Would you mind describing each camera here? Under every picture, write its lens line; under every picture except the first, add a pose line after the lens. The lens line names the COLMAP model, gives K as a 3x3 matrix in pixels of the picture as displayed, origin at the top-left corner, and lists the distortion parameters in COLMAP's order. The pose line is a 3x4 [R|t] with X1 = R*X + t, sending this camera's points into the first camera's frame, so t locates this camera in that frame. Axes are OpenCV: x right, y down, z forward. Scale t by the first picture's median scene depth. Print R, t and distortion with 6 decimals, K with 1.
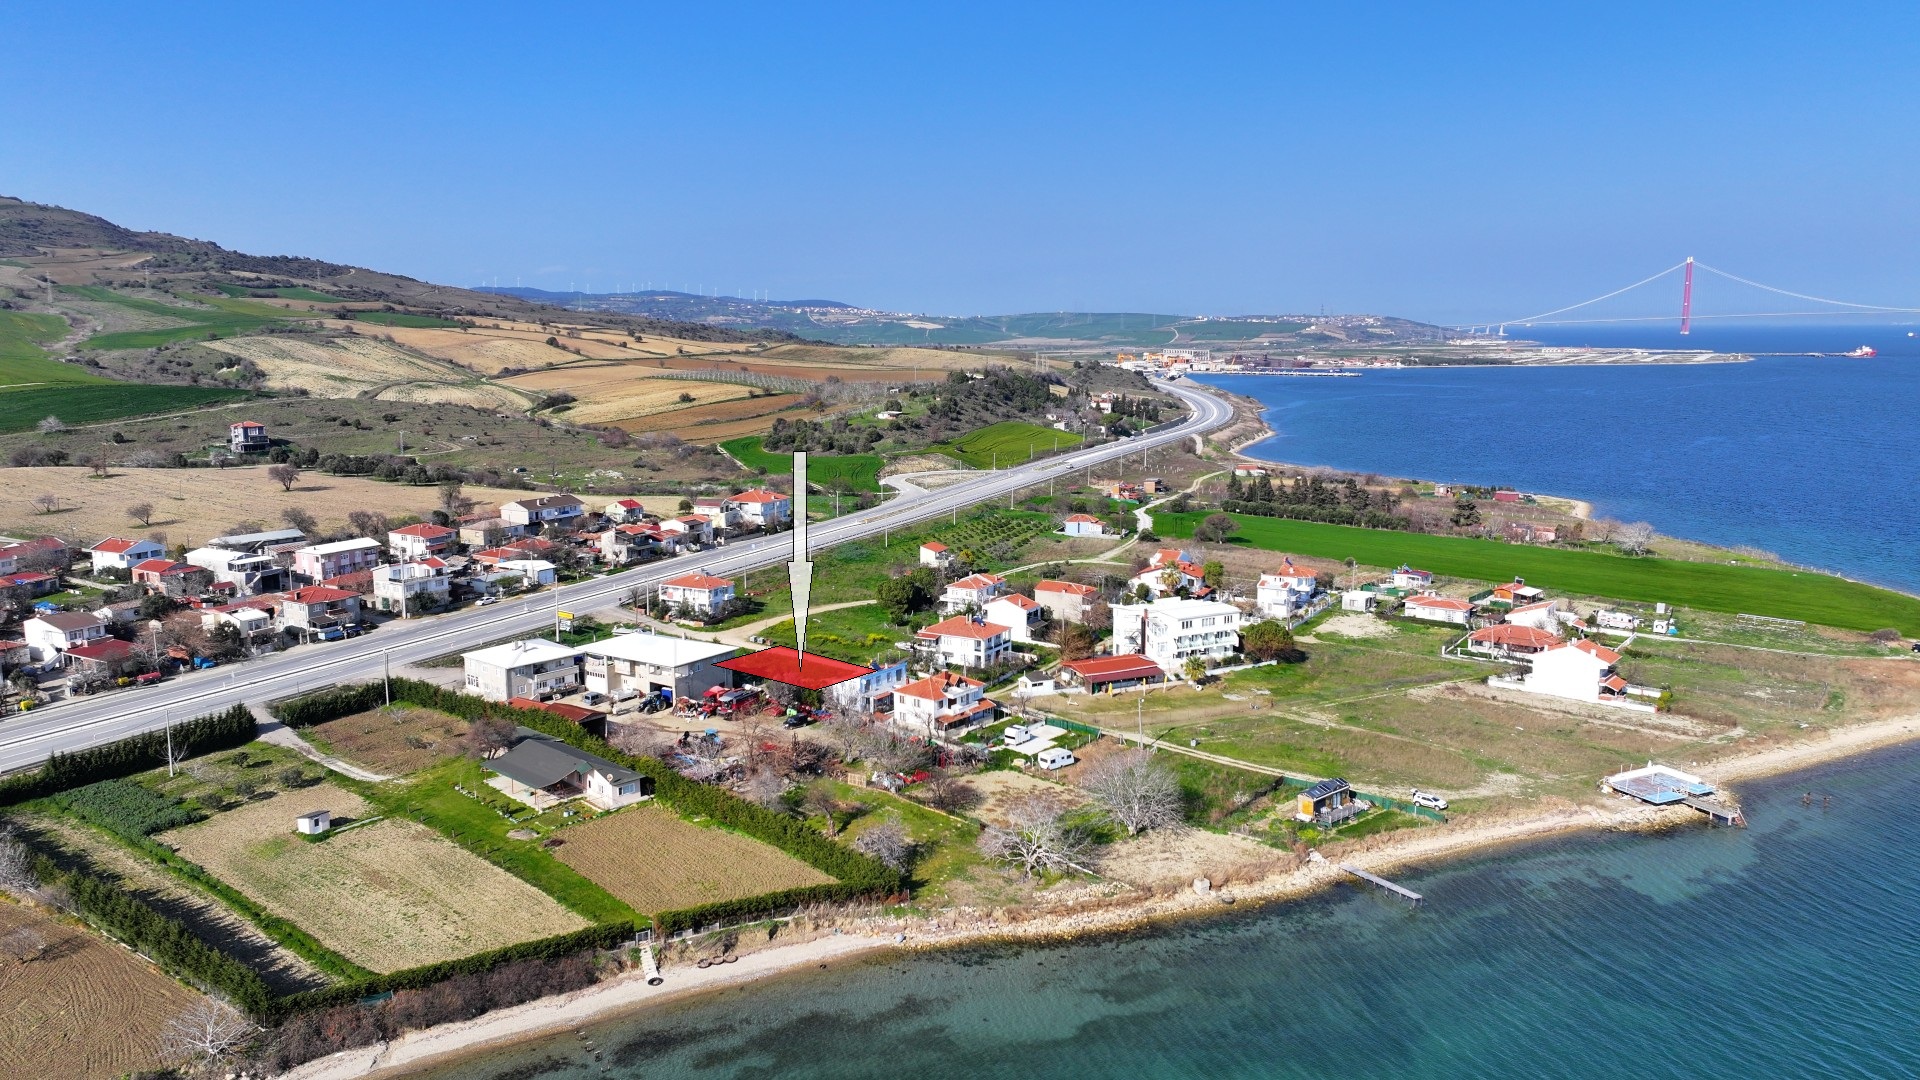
lens RADIAL K [[1347.3, 0, 957.5], [0, 1347.3, 546.4], [0, 0, 1]] dist [0.004618, 0.004010]
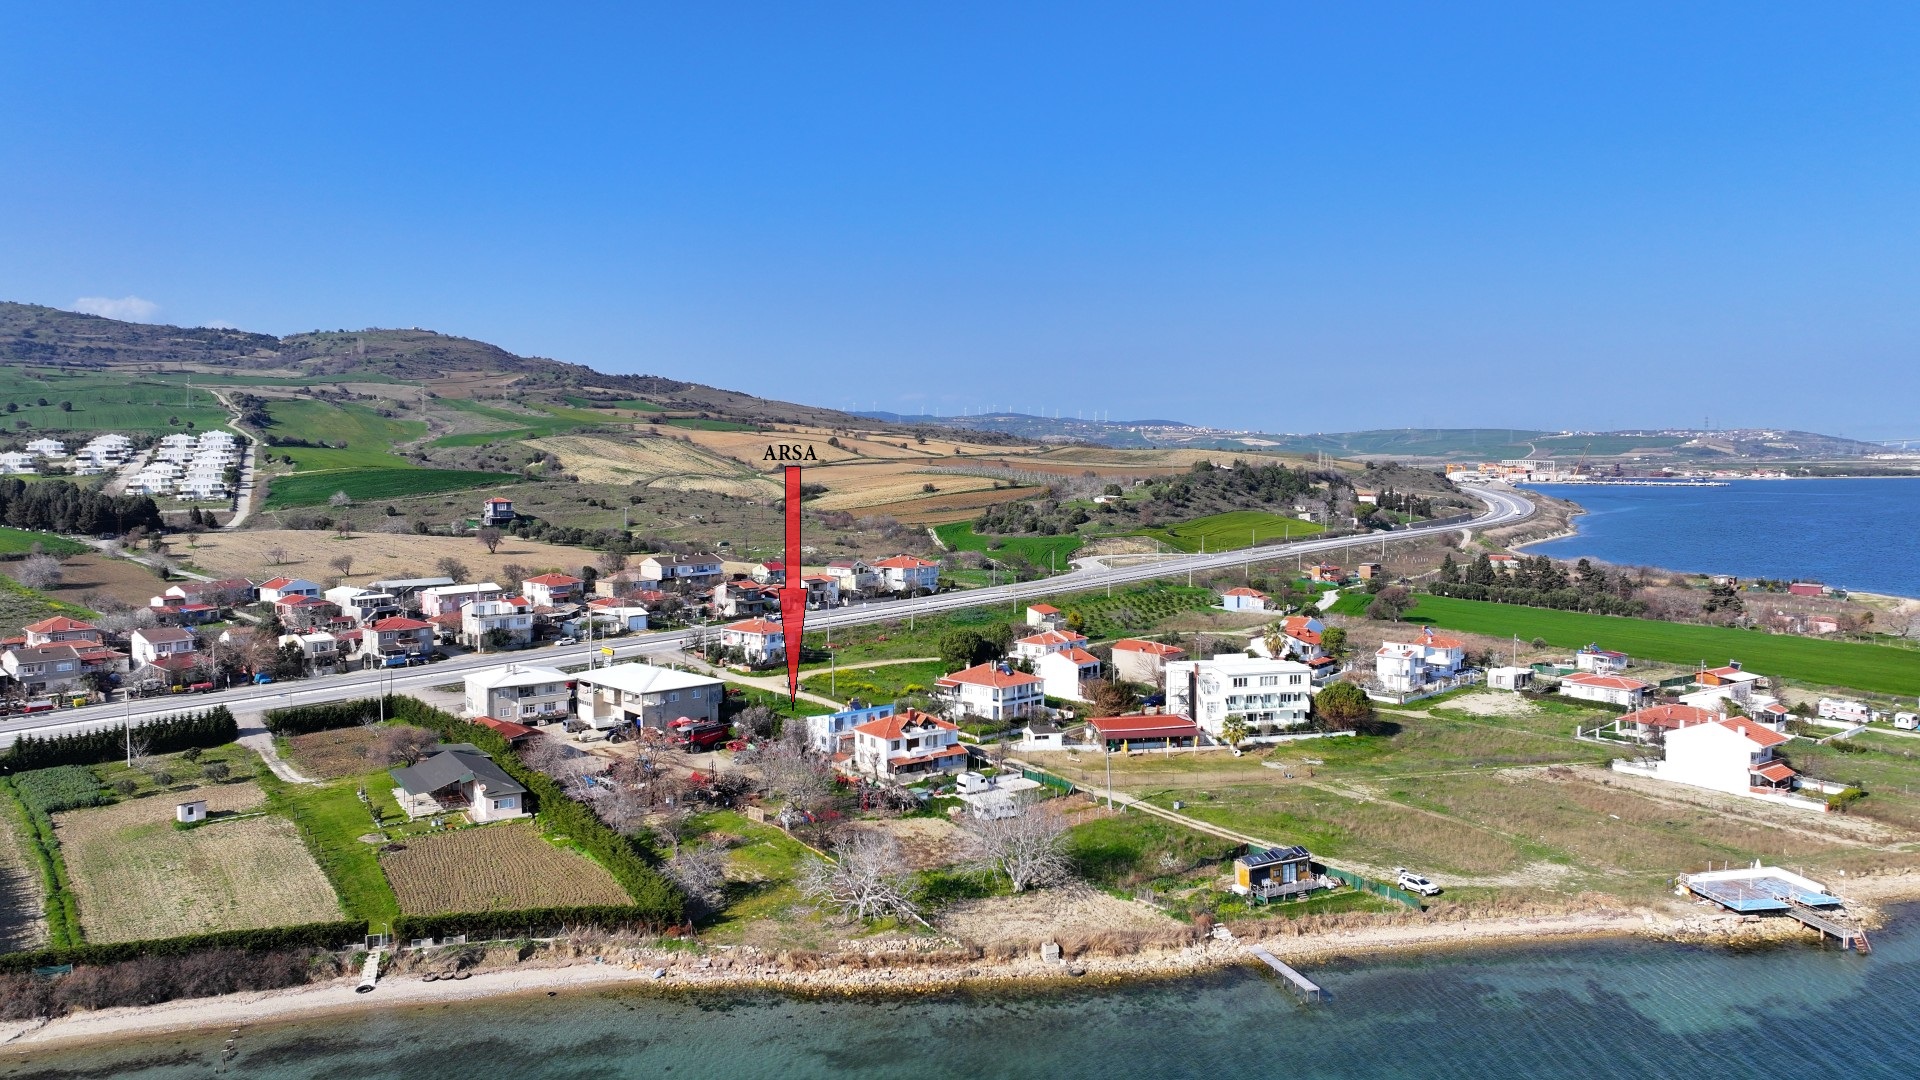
lens RADIAL K [[1347.3, 0, 958.5], [0, 1347.3, 537.6], [0, 0, 1]] dist [0.004618, 0.004010]
pose [[0.967722, 0.011947, -0.251735, 0.222104], [-0.036129, 0.995135, -0.091662, 0.053949], [0.249415, 0.097798, 0.963446, 0.121164]]
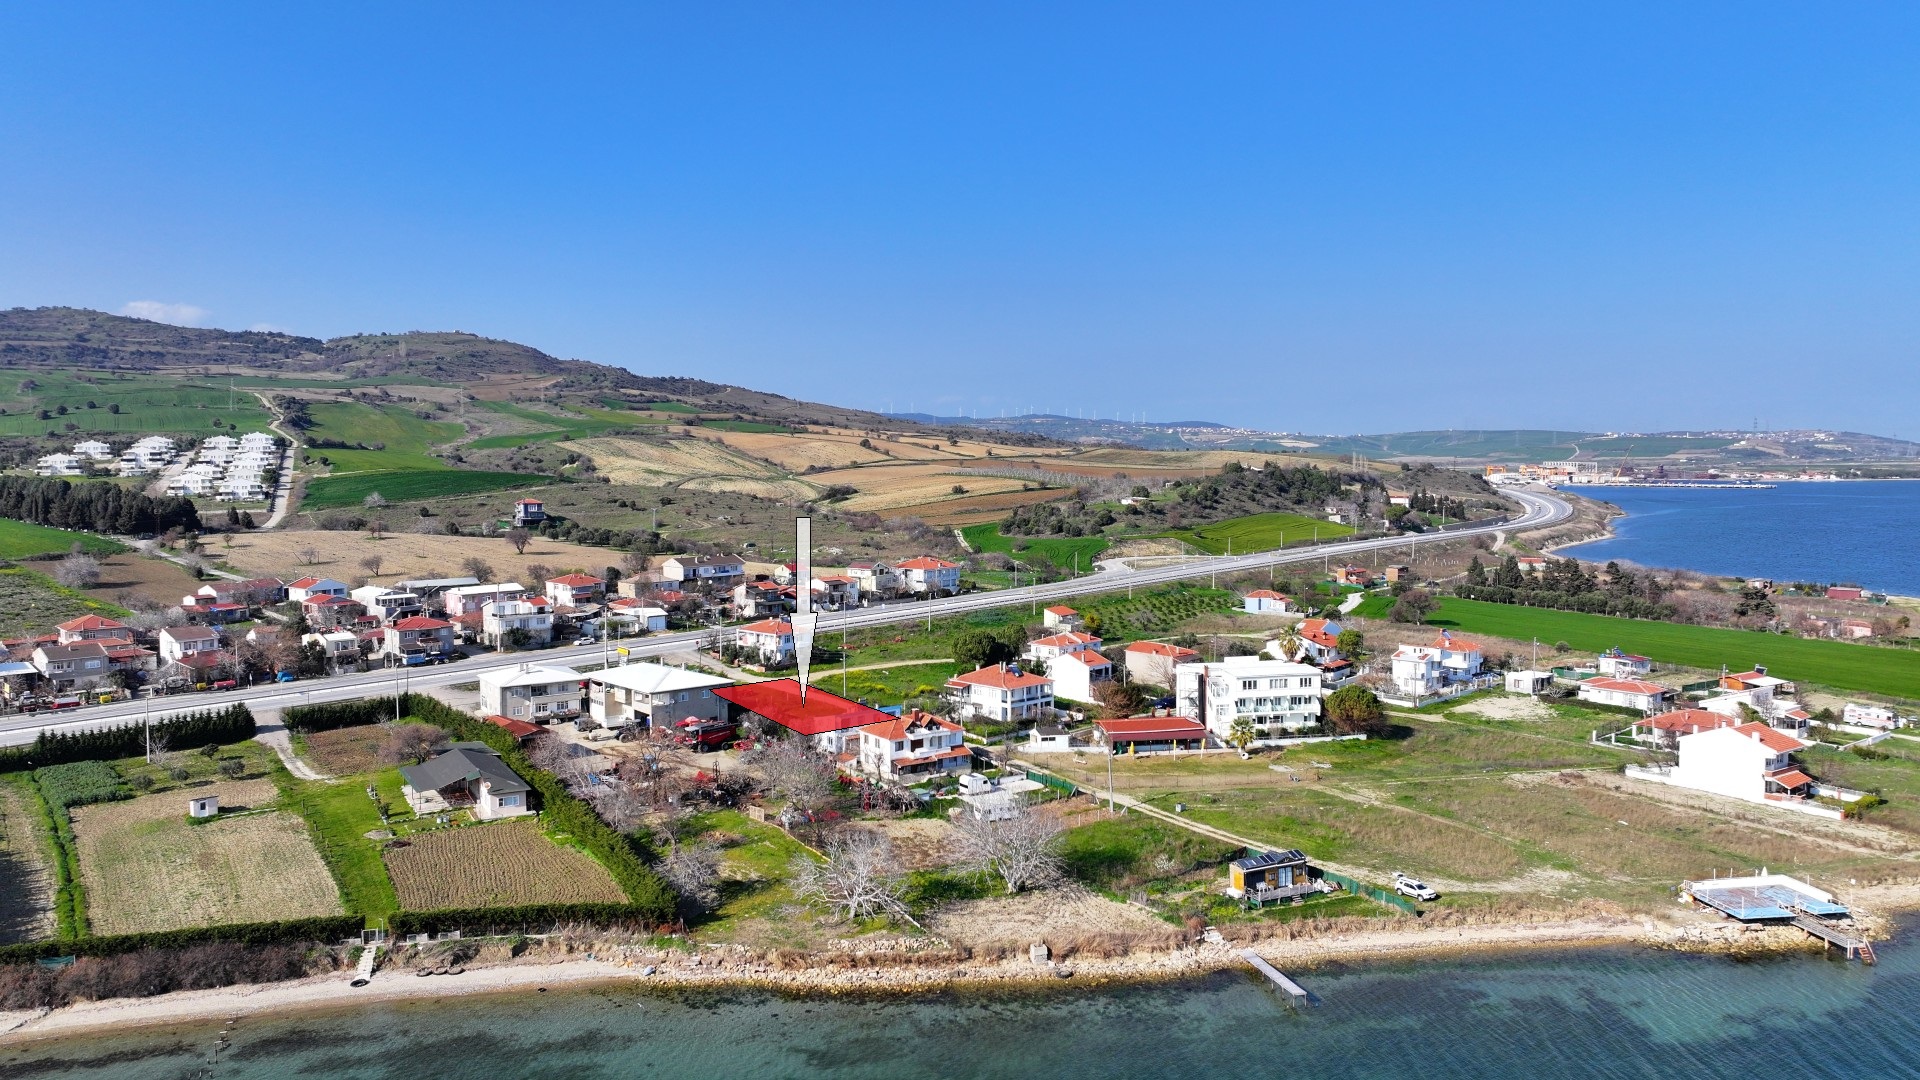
lens RADIAL K [[1347.3, 0, 958.1], [0, 1347.3, 536.6], [0, 0, 1]] dist [0.004618, 0.004010]
pose [[0.960177, 0.013106, -0.279084, 0.241416], [-0.040456, 0.994894, -0.092466, 0.053509], [0.276447, 0.100074, 0.955804, 0.125561]]
